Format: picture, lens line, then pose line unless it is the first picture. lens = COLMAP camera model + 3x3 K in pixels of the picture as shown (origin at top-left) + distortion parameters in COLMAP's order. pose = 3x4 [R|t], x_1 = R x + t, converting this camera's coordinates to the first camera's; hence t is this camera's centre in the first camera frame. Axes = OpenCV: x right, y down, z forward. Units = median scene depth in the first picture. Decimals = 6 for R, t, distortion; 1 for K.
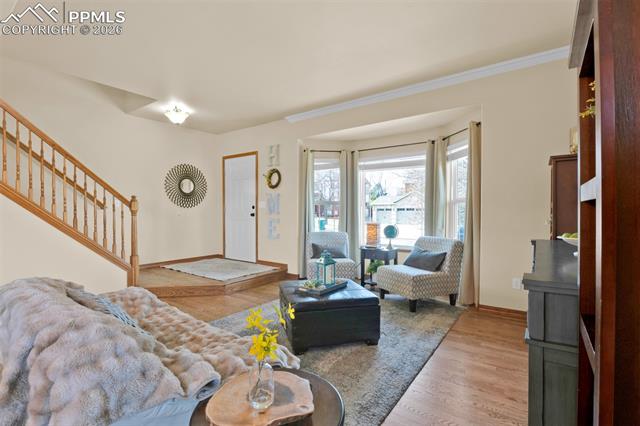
lens RADIAL K [[308.0, 0, 320.0], [0, 308.0, 213.0], [0, 0, 1]] dist [0.001766, 0.000093]
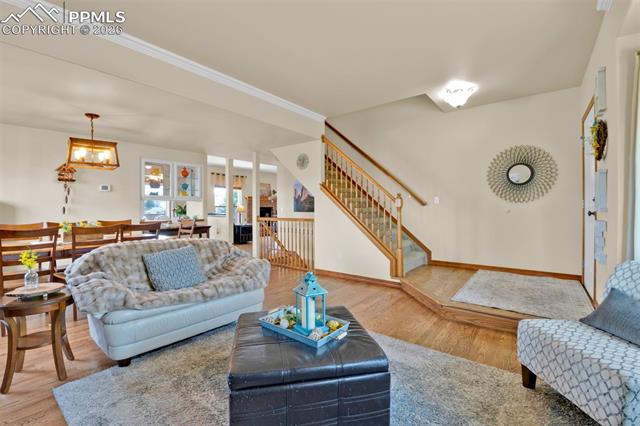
lens RADIAL K [[283.4, 0, 318.0], [0, 283.4, 211.0], [0, 0, 1]] dist [-0.001410, -0.000294]
pose [[-0.033131, 0.011123, -0.999389, 0.339521], [0.000369, 0.999938, 0.011117, -0.005111], [0.999451, 0.000000, -0.033133, 0.613602]]
